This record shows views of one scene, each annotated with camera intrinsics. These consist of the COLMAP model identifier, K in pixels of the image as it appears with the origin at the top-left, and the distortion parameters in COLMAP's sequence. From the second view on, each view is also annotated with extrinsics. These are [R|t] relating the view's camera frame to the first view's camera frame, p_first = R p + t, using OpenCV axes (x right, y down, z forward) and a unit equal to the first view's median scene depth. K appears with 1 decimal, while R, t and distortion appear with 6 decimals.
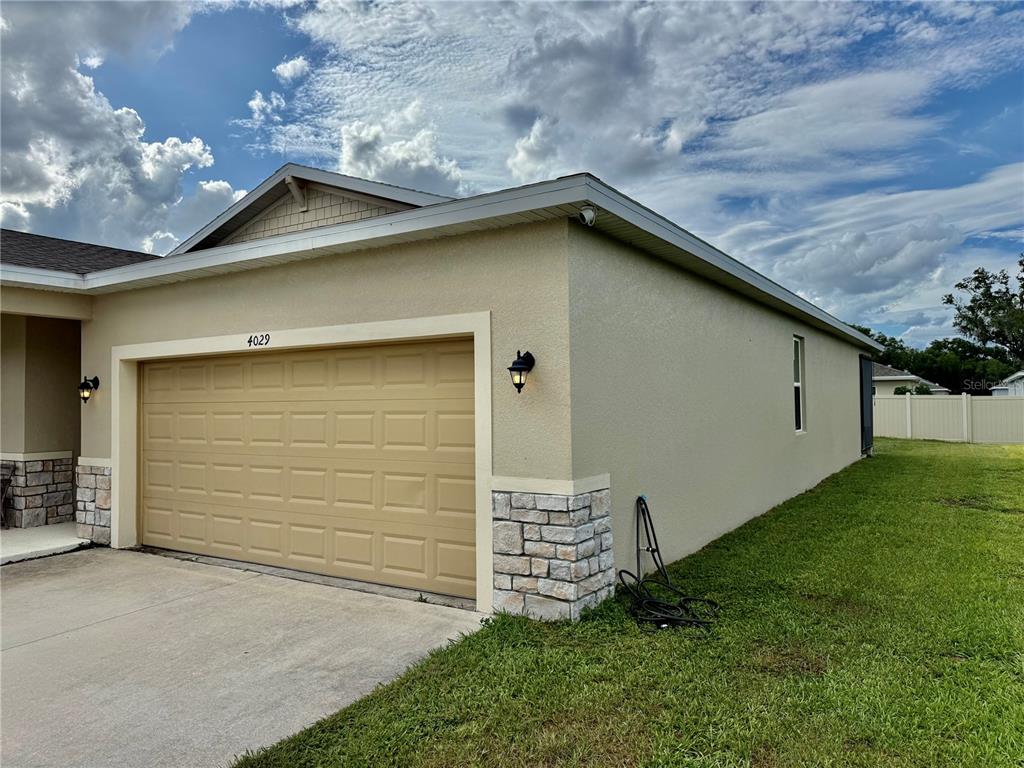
lens RADIAL K [[720.8, 0, 509.1], [0, 720.8, 381.8], [0, 0, 1]] dist [0.031996, -0.047104]
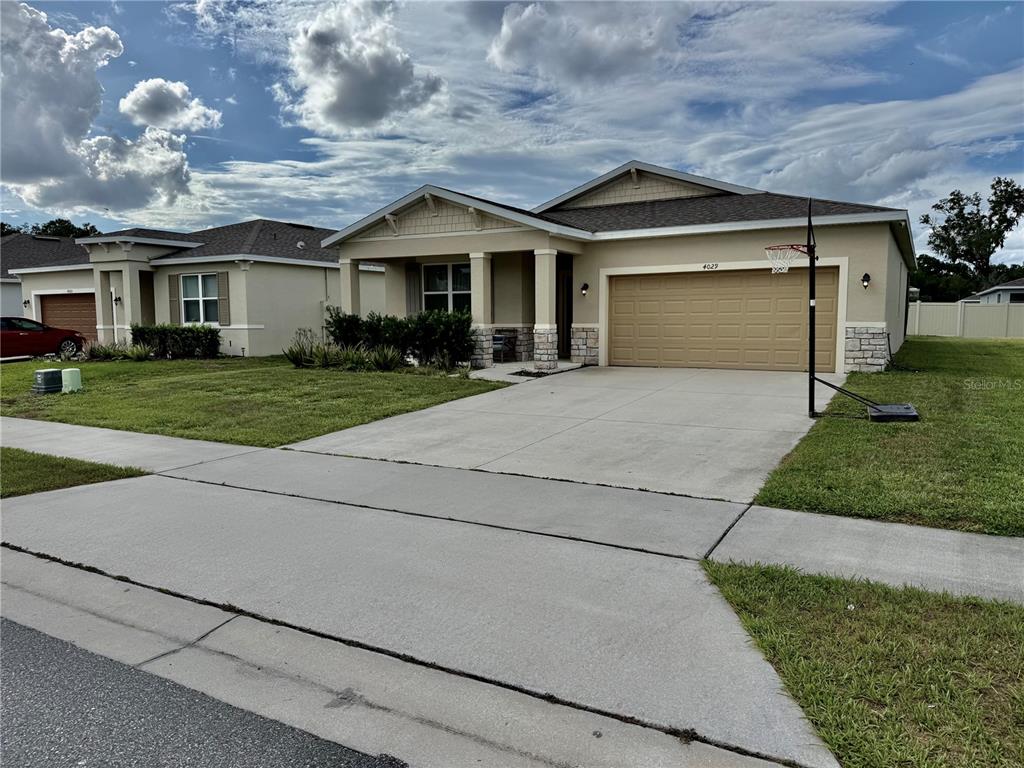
lens RADIAL K [[720.8, 0, 514.6], [0, 720.8, 397.5], [0, 0, 1]] dist [0.031996, -0.047104]
pose [[0.998449, -0.000559, 0.055665, -0.074008], [-0.007331, 0.989919, 0.141444, 0.002164], [-0.055183, -0.141633, 0.988380, -0.084580]]
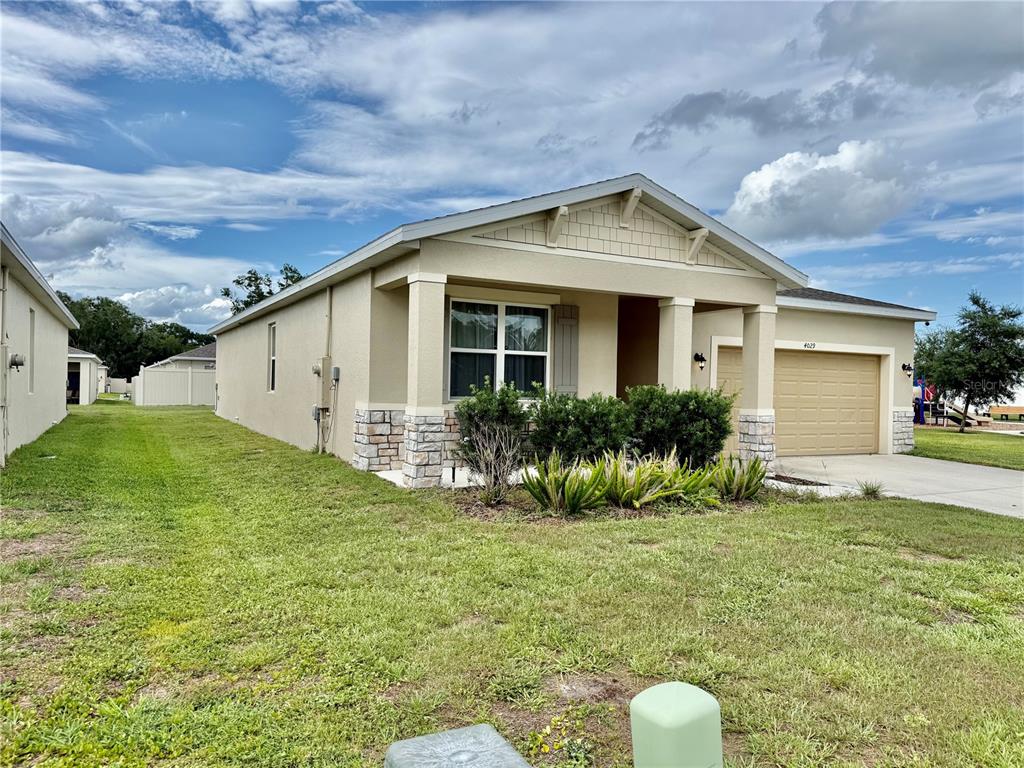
lens RADIAL K [[720.8, 0, 508.4], [0, 720.8, 392.1], [0, 0, 1]] dist [0.031996, -0.047104]
pose [[0.486628, 0.015096, 0.873479, -0.175853], [-0.052887, 0.998526, 0.012208, 0.006515], [-0.872007, -0.052137, 0.486709, 0.050786]]
